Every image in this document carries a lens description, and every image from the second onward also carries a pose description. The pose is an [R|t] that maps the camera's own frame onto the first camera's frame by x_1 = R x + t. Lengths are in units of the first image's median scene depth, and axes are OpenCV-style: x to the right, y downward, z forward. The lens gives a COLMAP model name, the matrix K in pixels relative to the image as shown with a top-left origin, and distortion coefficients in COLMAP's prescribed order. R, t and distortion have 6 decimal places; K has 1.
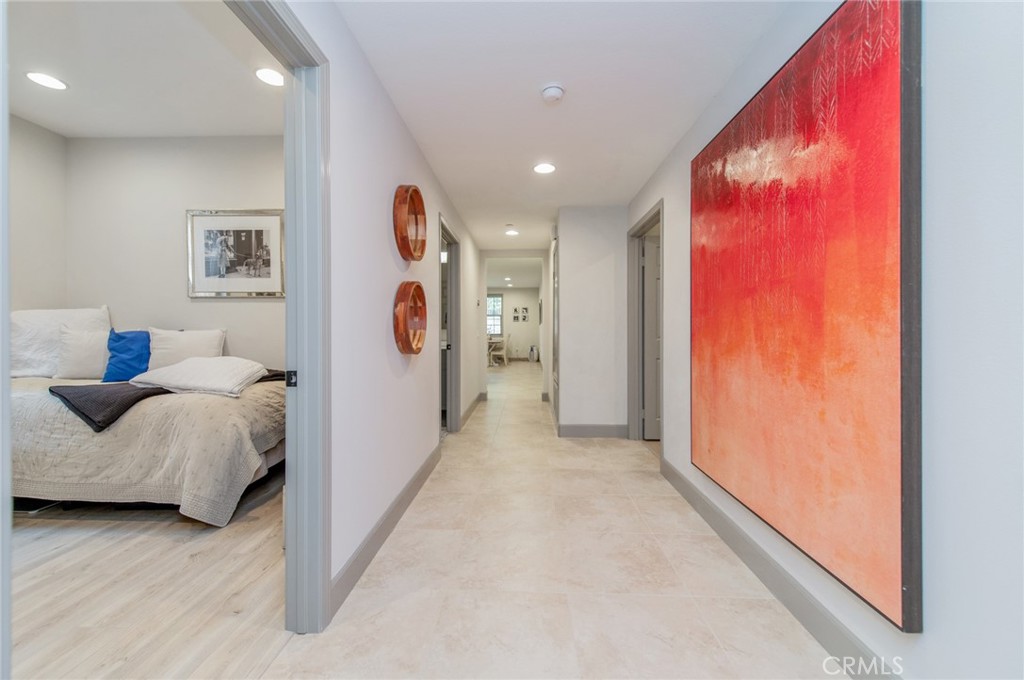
lens RADIAL K [[400.8, 0, 513.3], [0, 400.8, 332.2], [0, 0, 1]] dist [0.017153, -0.003986]
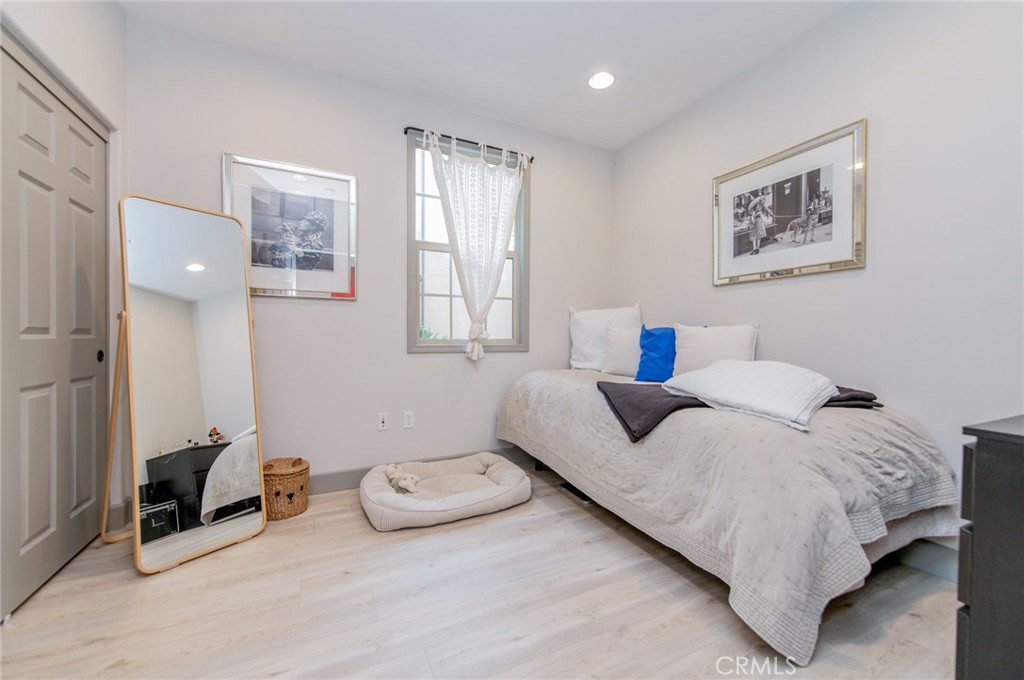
lens RADIAL K [[400.8, 0, 512.3], [0, 400.8, 340.9], [0, 0, 1]] dist [0.017153, -0.003986]
pose [[0.472106, 0.010305, -0.881481, -0.309315], [-0.011706, 0.999917, 0.005419, 0.027086], [0.881464, 0.007760, 0.472188, 0.290780]]
